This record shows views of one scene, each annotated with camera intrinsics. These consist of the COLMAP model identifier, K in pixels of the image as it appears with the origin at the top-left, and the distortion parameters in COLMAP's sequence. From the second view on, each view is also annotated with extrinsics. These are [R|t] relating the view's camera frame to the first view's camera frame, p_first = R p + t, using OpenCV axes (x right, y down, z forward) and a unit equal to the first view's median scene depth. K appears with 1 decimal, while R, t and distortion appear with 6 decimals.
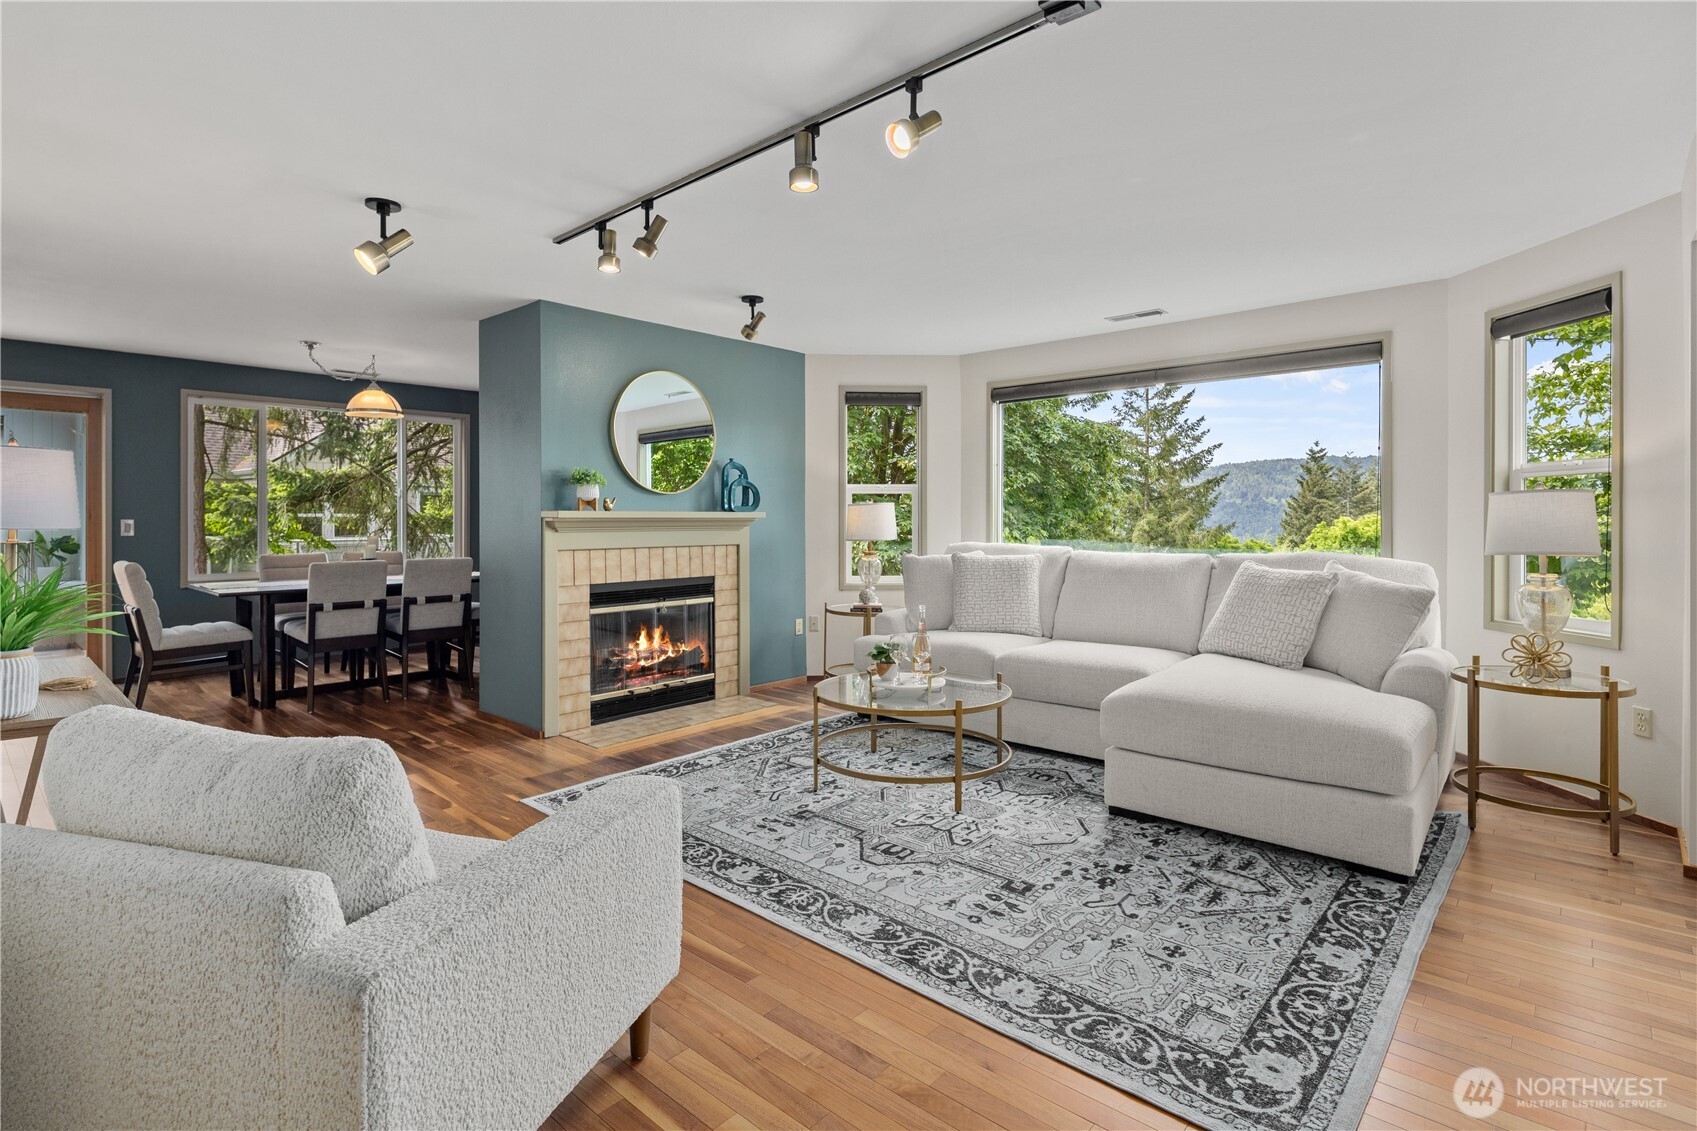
lens RADIAL K [[824.8, 0, 841.7], [0, 824.8, 518.1], [0, 0, 1]] dist [0.007625, -0.006107]
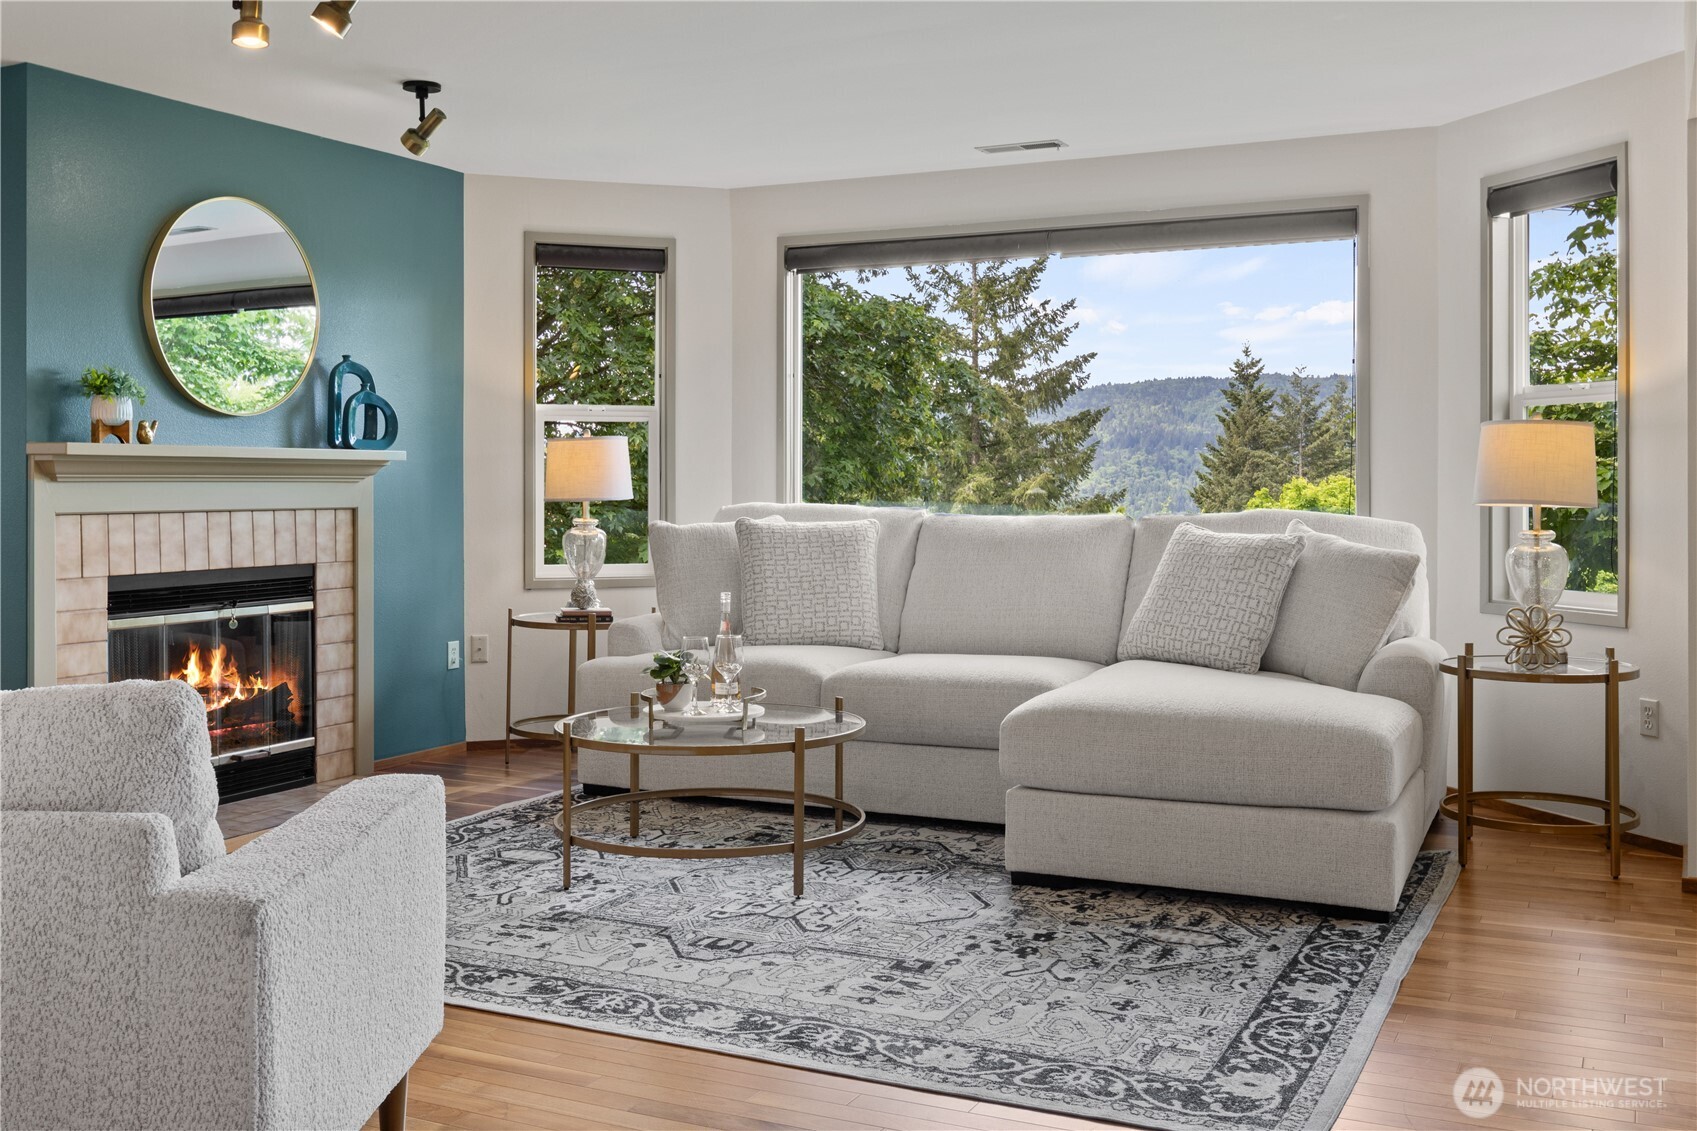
lens RADIAL K [[1646.7, 0, 829.7], [0, 1646.7, 476.3], [0, 0, 1]] dist [-0.010728, 0.000000]
pose [[0.963335, 0.001989, 0.268292, -0.209570], [-0.000818, 0.999990, -0.004476, 0.027562], [-0.268299, 0.004092, 0.963327, -0.309175]]
